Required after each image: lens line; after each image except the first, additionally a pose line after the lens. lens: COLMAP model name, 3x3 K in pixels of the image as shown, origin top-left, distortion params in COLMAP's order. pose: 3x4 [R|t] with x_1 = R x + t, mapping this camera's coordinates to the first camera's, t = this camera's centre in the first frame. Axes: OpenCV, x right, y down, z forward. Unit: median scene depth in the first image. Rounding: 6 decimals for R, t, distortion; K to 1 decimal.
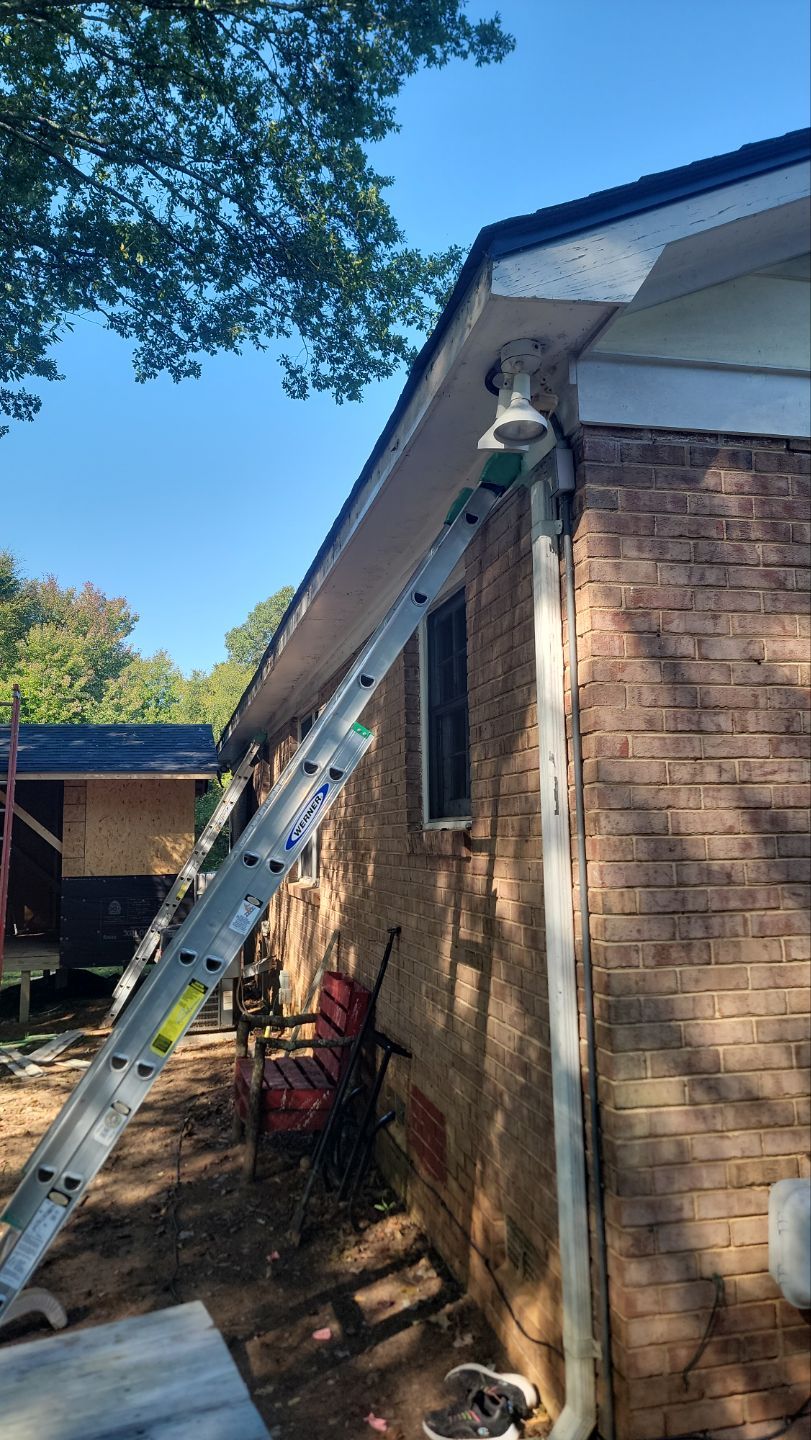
lens RADIAL K [[1007.1, 0, 385.3], [0, 1007.1, 721.7], [0, 0, 1]] dist [0.140929, -0.140768]
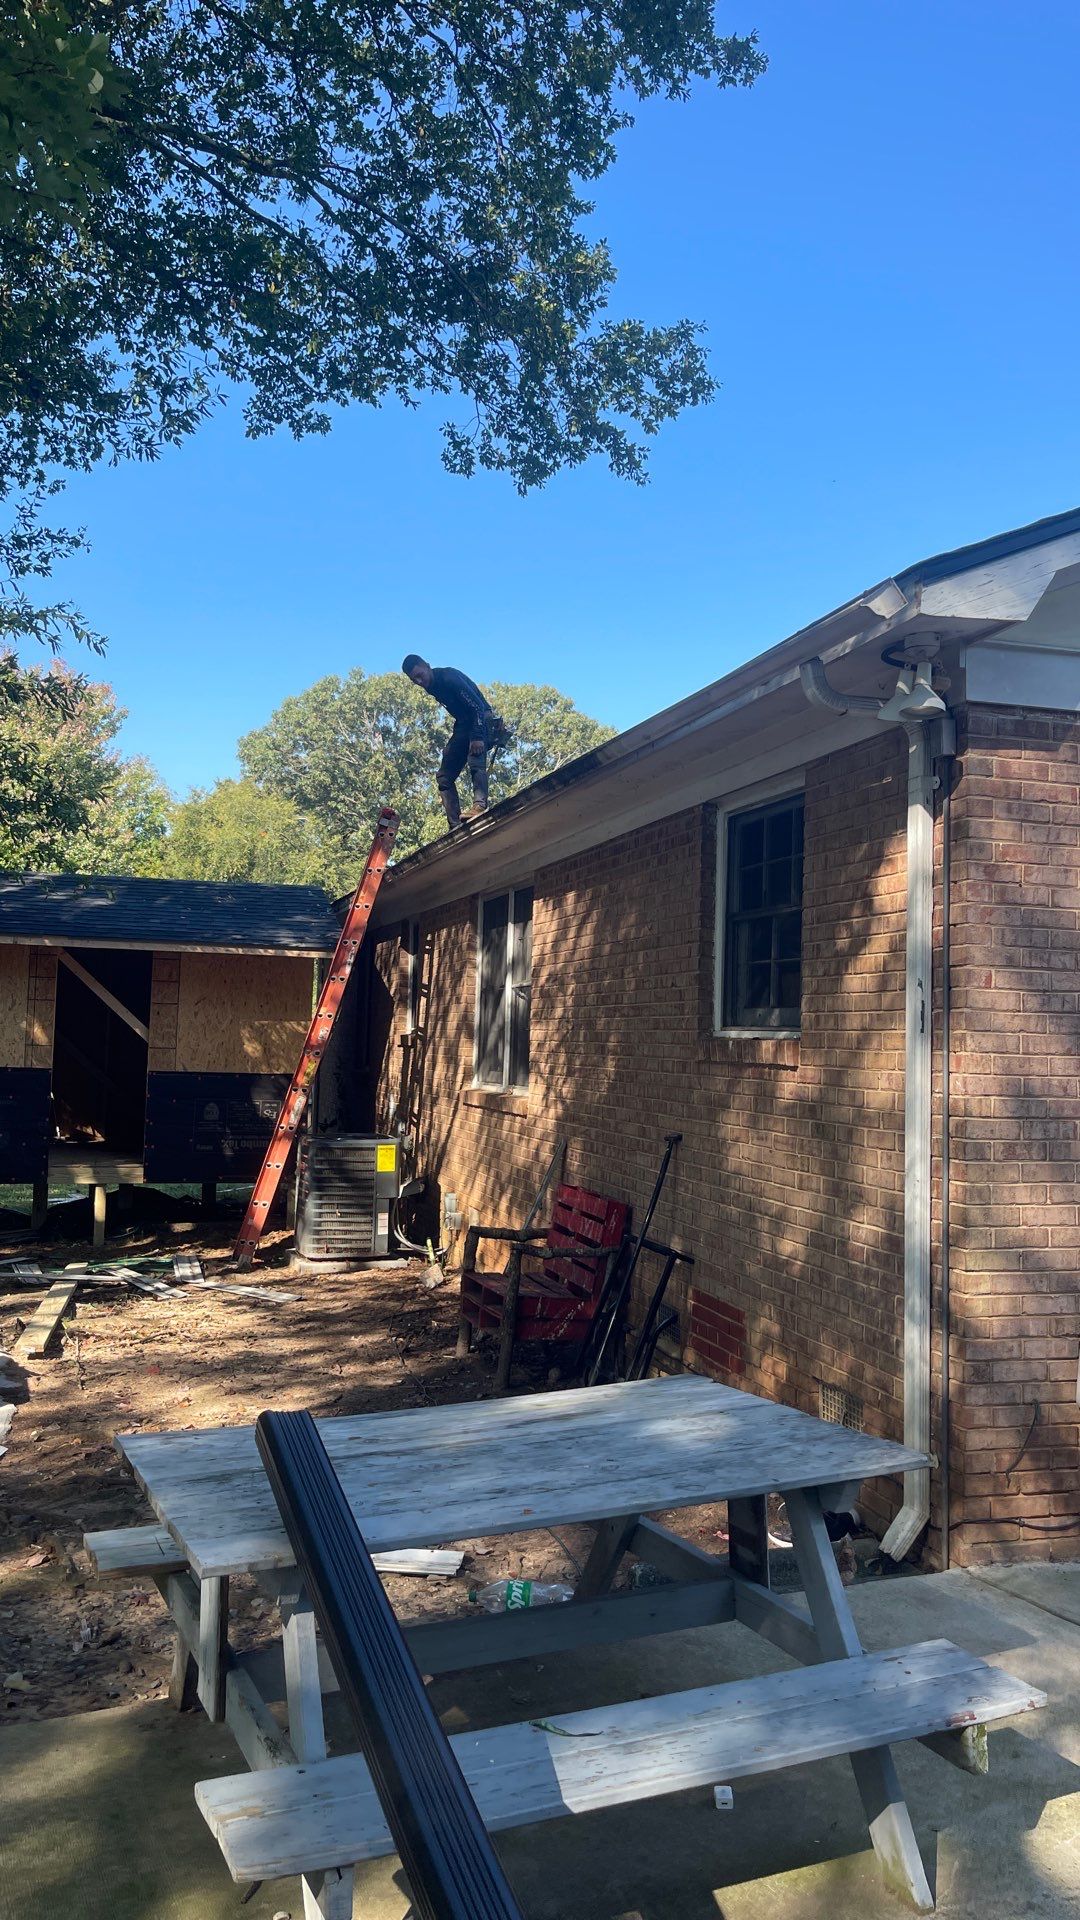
lens RADIAL K [[1464.9, 0, 540.0], [0, 1464.9, 960.0], [0, 0, 1]] dist [0.078213, -0.068163]
pose [[0.995772, 0.045905, 0.079571, -0.107275], [-0.050602, 0.997030, 0.058050, -0.017937], [-0.076670, -0.061831, 0.995138, -0.170576]]
